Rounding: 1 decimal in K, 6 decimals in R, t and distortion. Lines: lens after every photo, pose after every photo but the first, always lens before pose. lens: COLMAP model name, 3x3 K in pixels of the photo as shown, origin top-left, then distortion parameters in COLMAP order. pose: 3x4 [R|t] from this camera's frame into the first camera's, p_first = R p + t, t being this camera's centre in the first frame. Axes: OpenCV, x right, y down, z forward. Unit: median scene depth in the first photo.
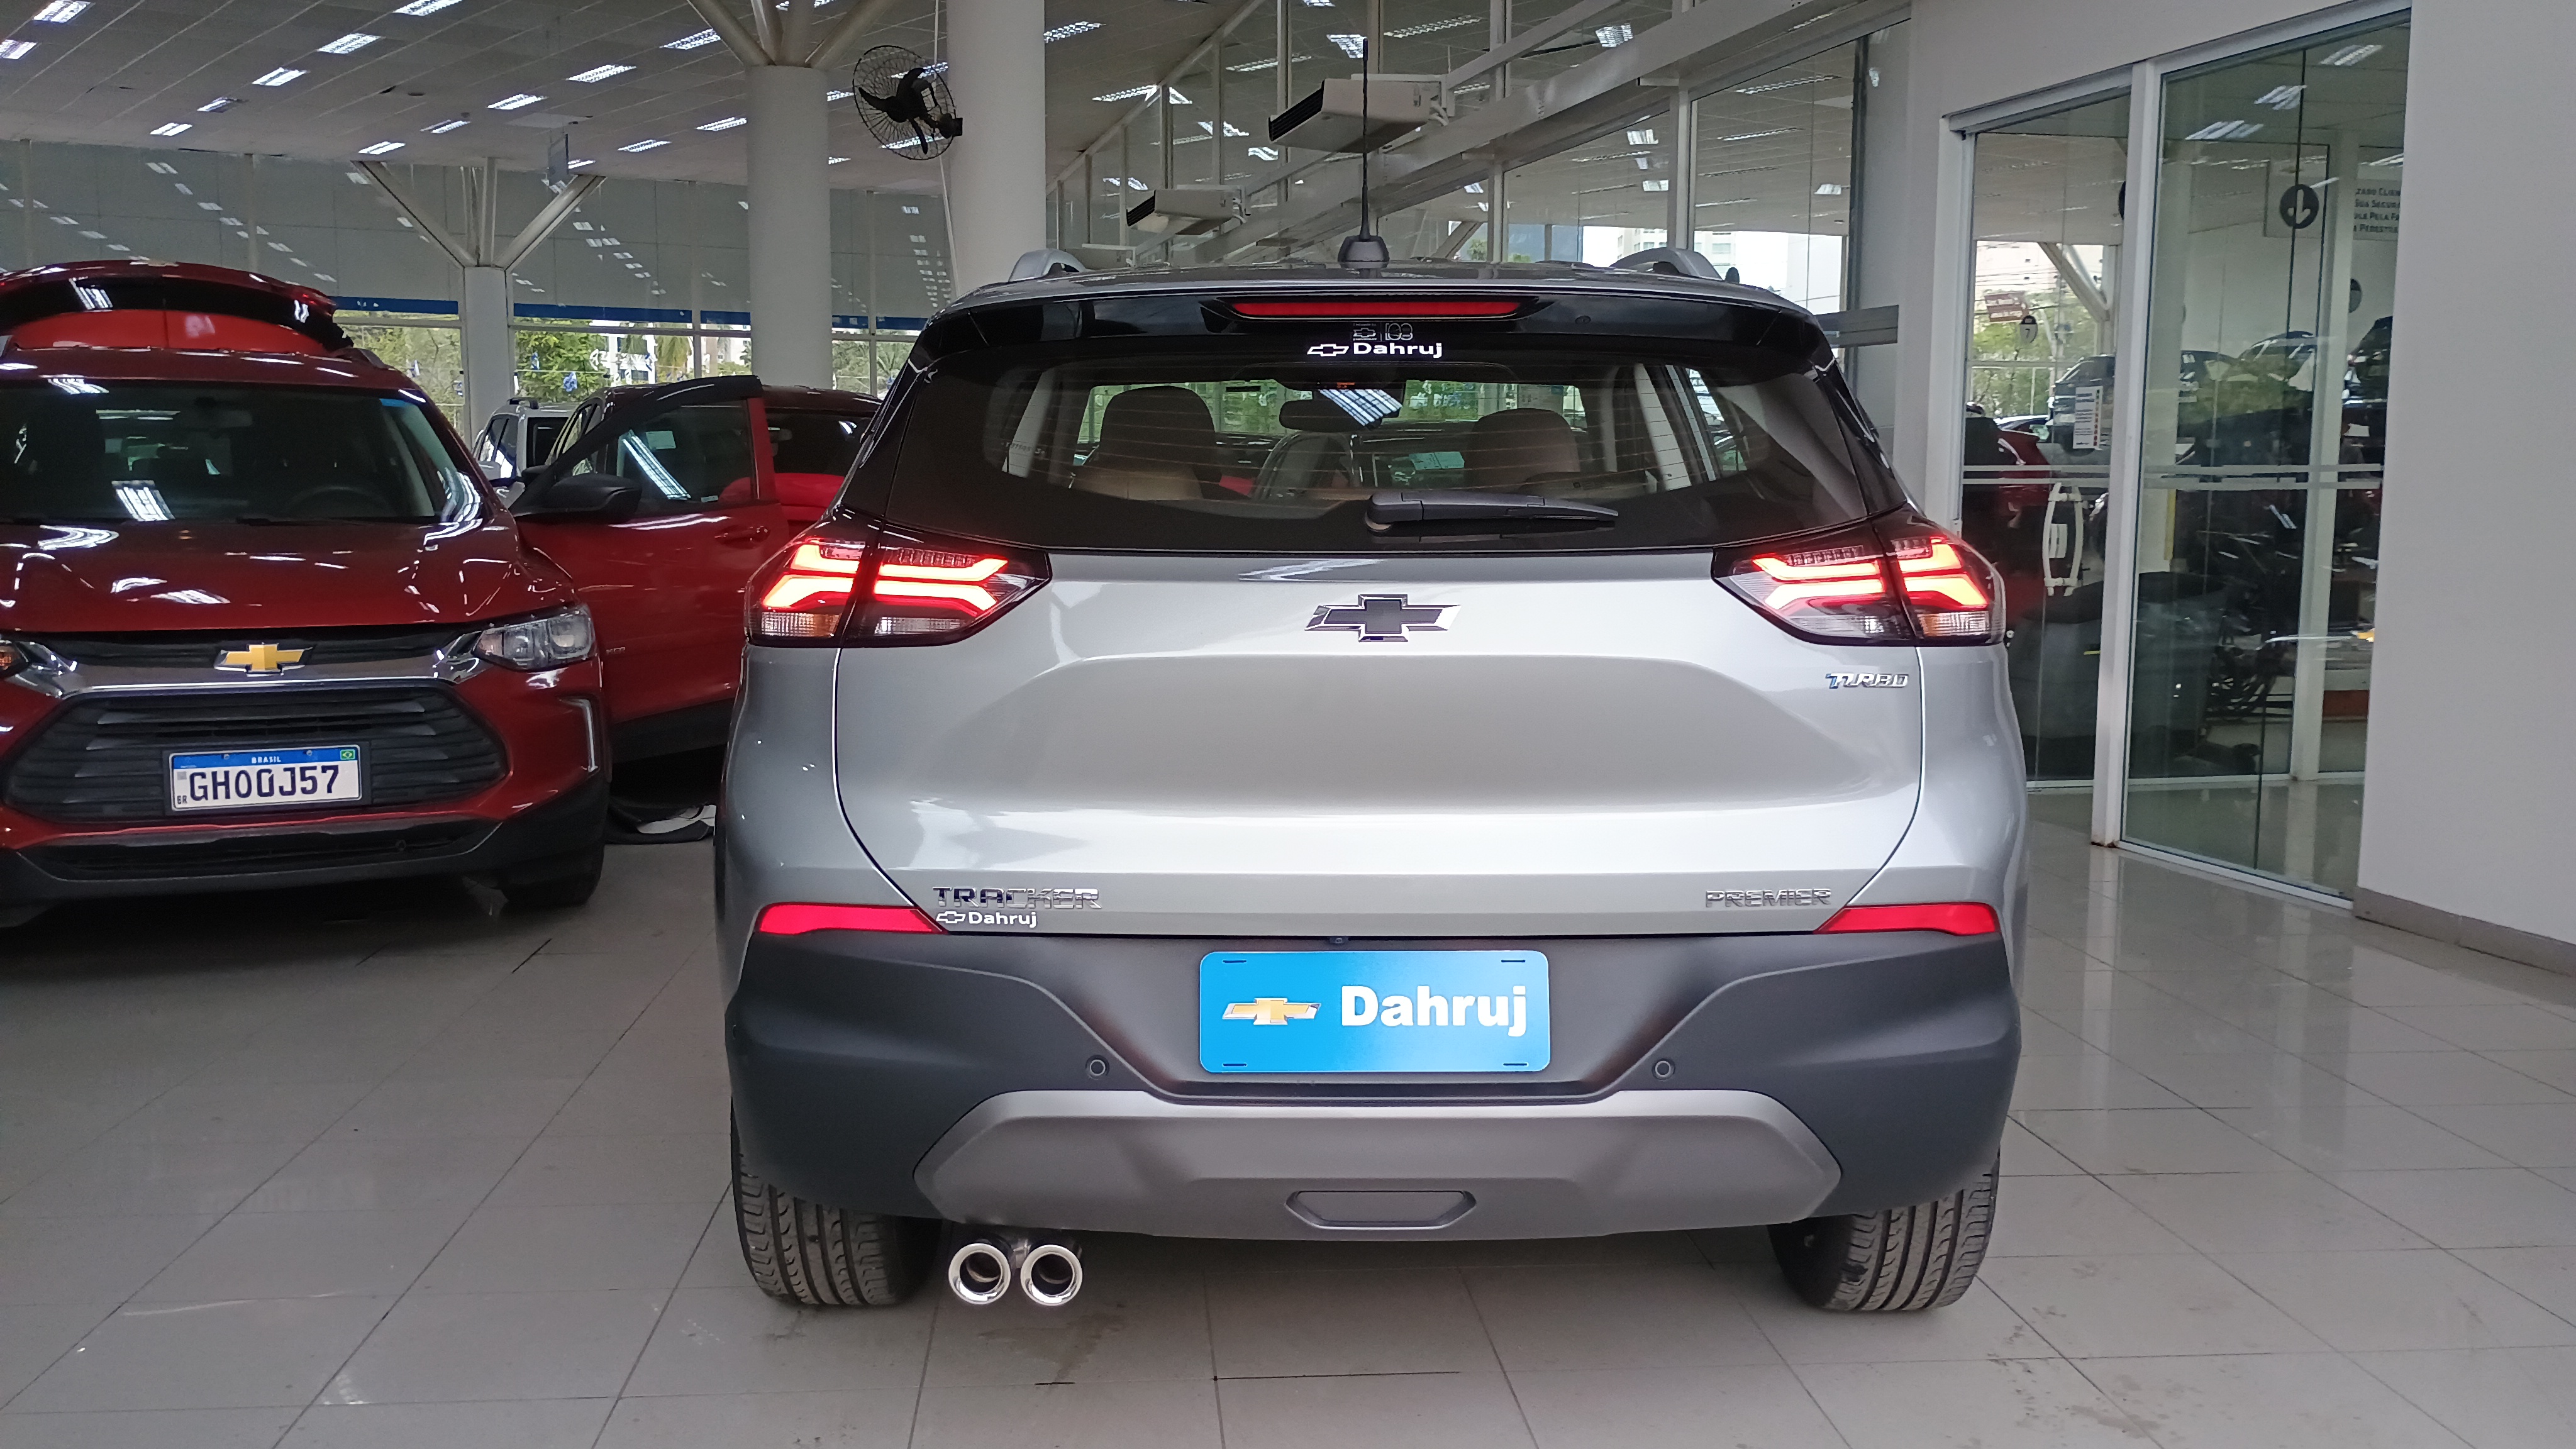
lens RADIAL K [[2237.0, 0, 1277.8], [0, 2237.0, 735.7], [0, 0, 1]] dist [0.065055, -0.079706]
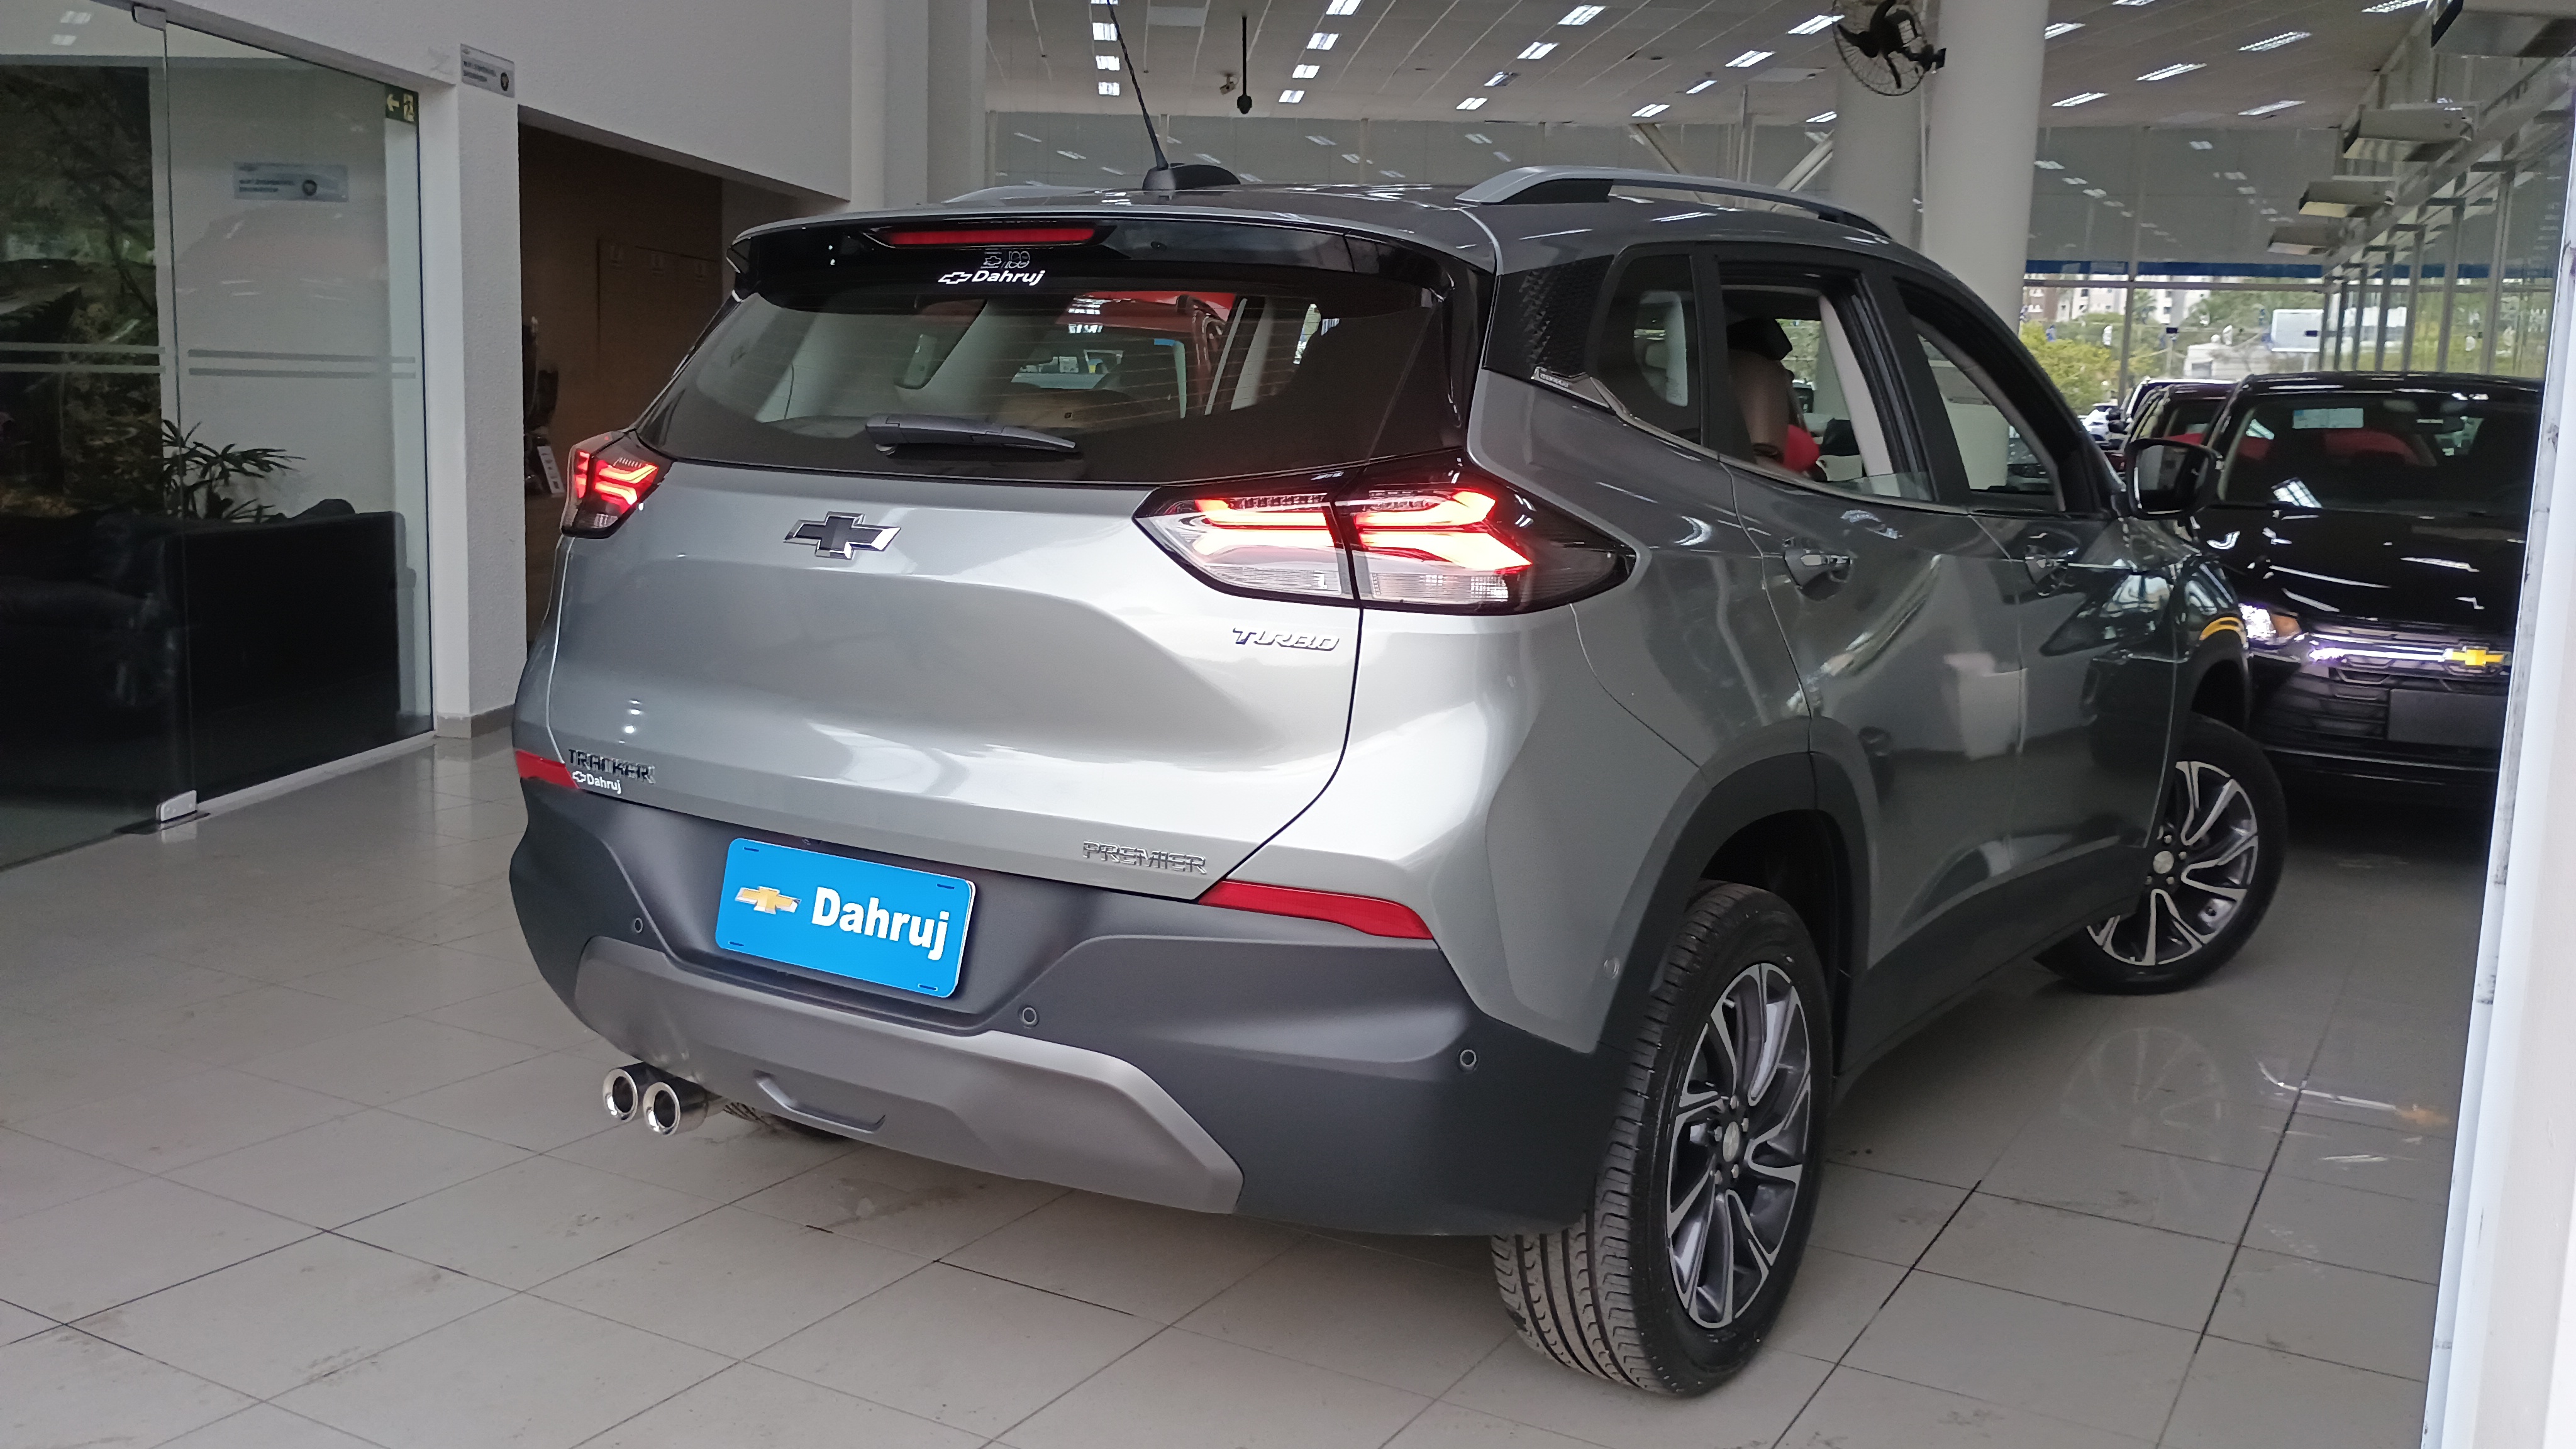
lens RADIAL K [[2242.6, 0, 1273.3], [0, 2242.6, 720.8], [0, 0, 1]] dist [0.040769, -0.007269]
pose [[0.828676, 0.104306, -0.549923, 0.769516], [-0.096312, 0.994401, 0.043479, -0.031041], [0.551379, 0.016935, 0.834083, 0.238547]]
